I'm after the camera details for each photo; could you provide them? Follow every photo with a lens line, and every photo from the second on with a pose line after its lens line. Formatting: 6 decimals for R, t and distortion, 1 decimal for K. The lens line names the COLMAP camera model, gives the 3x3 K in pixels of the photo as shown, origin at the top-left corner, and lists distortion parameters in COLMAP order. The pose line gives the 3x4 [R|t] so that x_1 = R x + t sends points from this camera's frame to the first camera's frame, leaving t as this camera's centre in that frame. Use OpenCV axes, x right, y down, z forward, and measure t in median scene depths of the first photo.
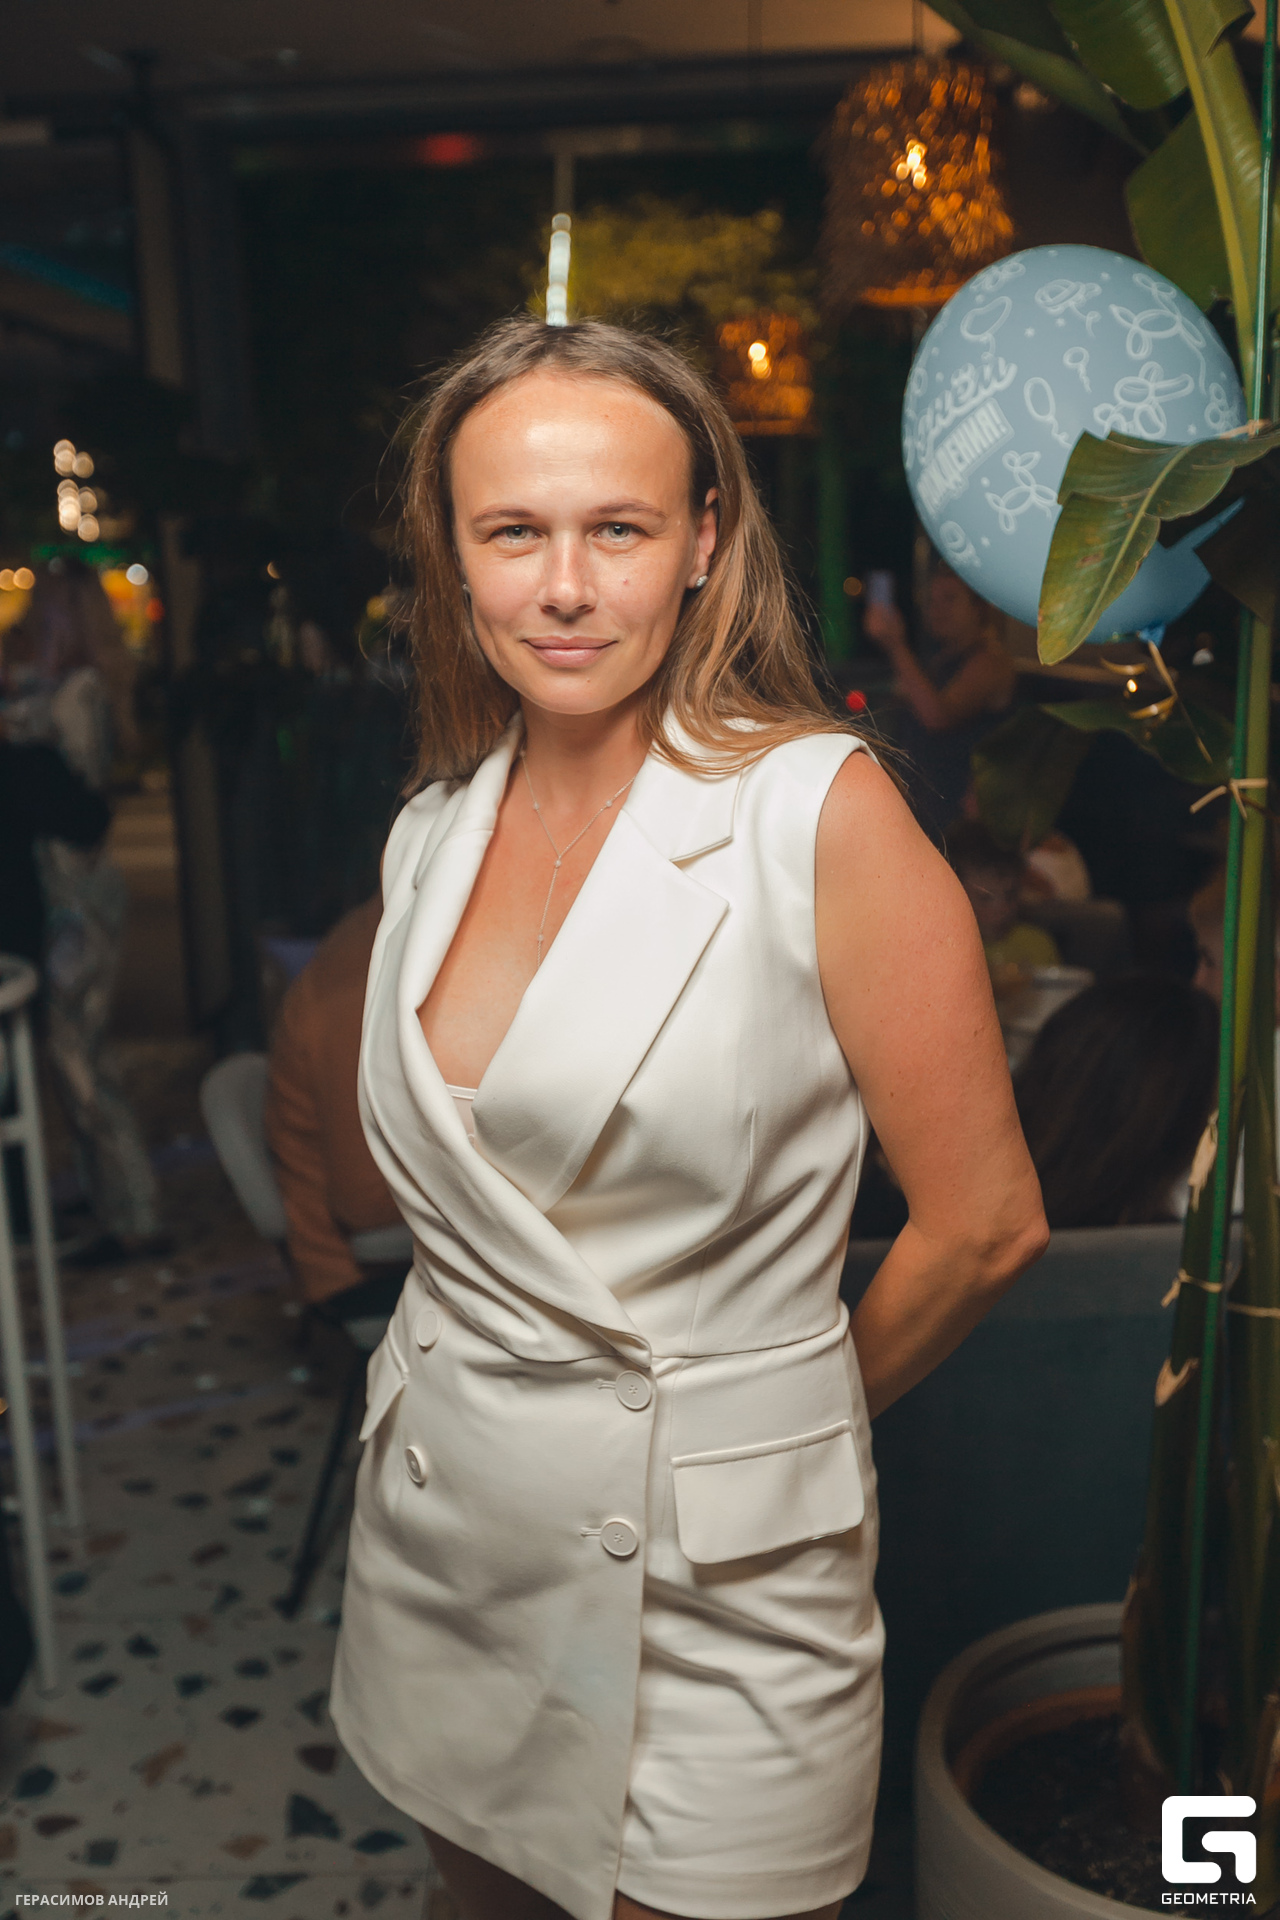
lens RADIAL K [[1888.6, 0, 640.0], [0, 1888.6, 960.0], [0, 0, 1]] dist [-0.005428, -0.016359]
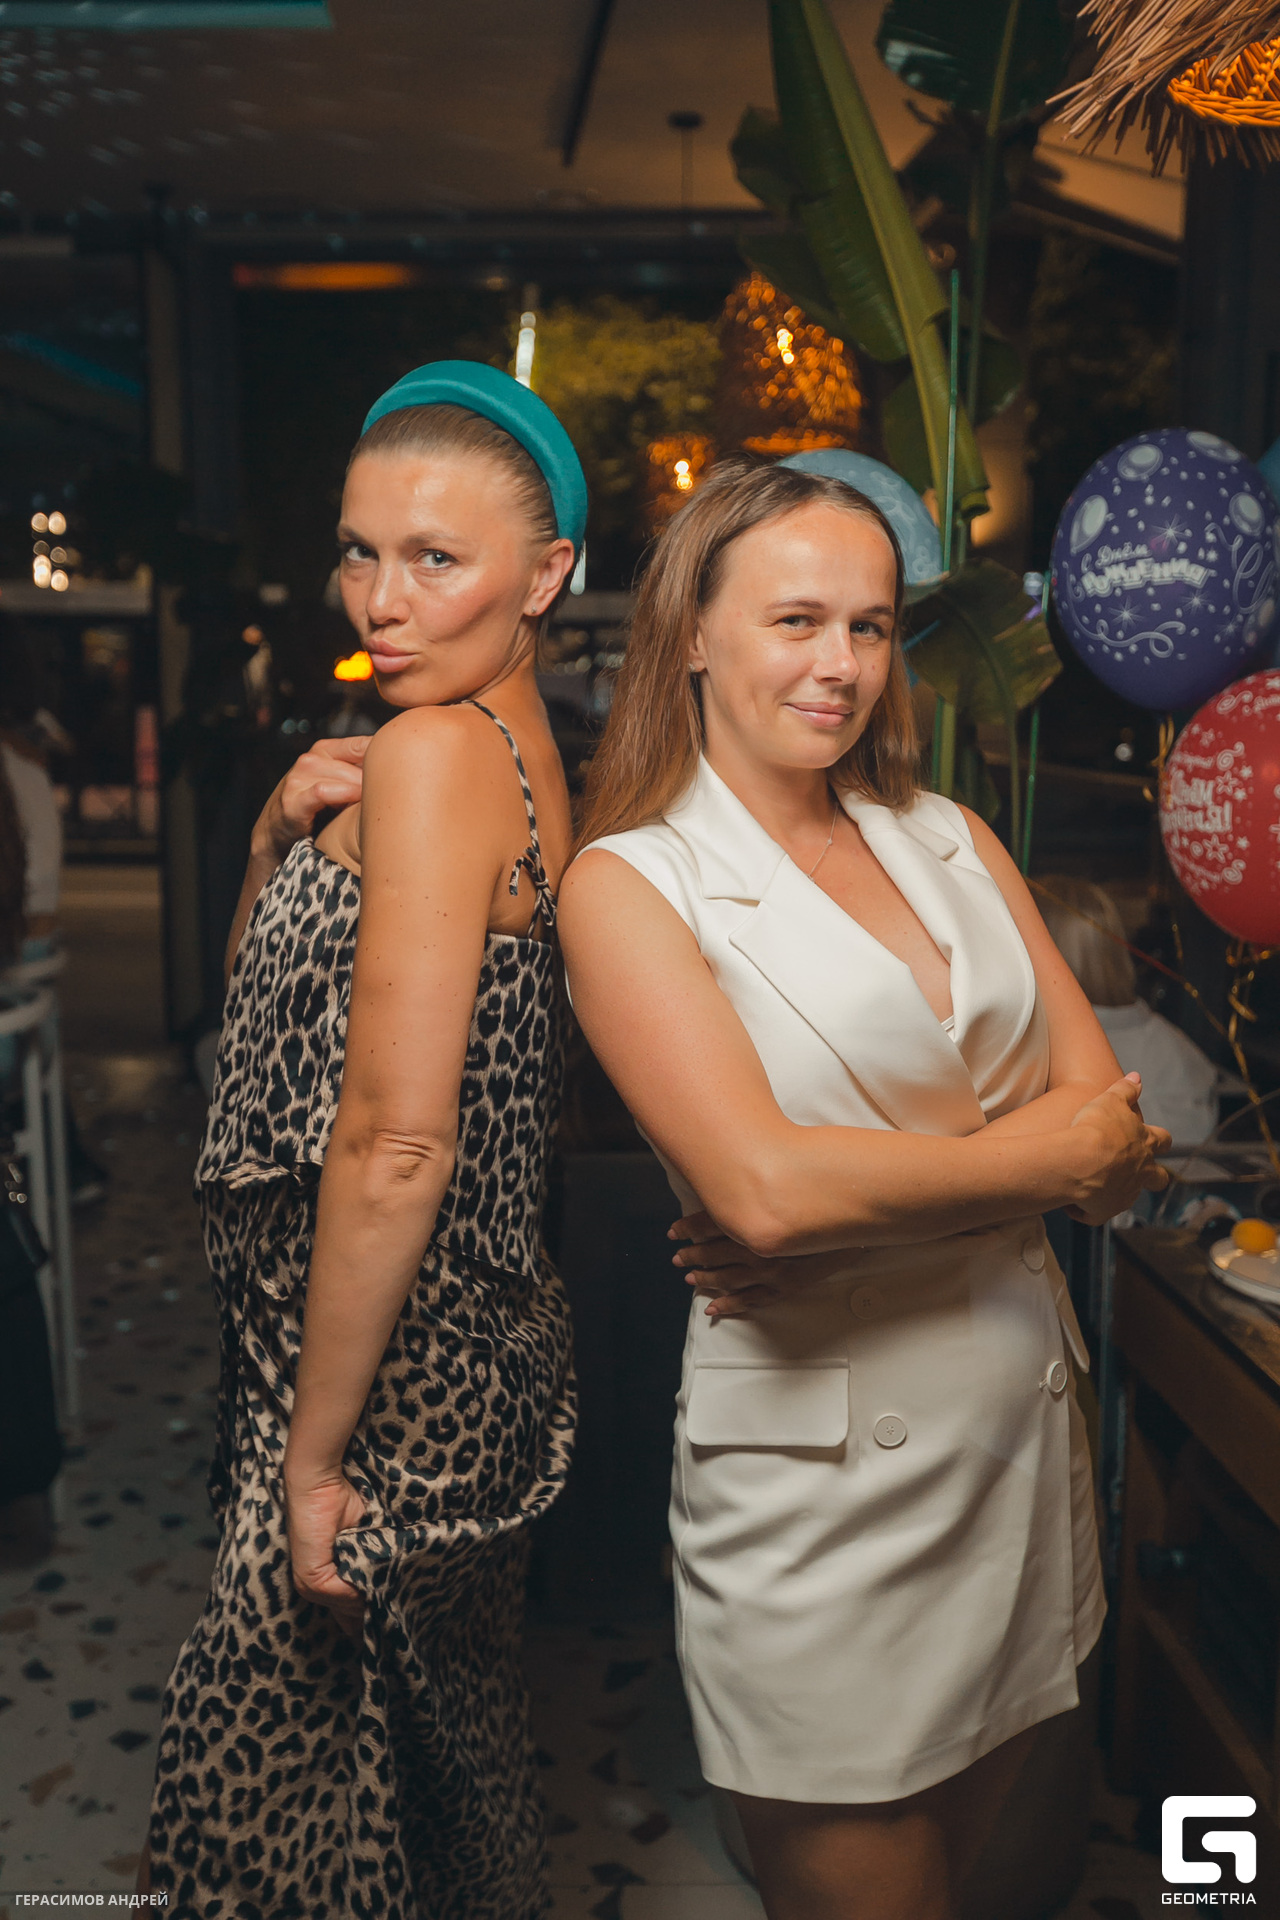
lens RADIAL K [[1832.7, 0, 639.1], [0, 1832.7, 985.7], [0, 0, 1]] dist [-0.004801, -0.004611]
pose [[0.998947, 0.034426, 0.030316, 0.023764], [-0.033759, 0.999183, -0.022231, 0.046695], [-0.031056, 0.021184, 0.999293, -0.242772]]
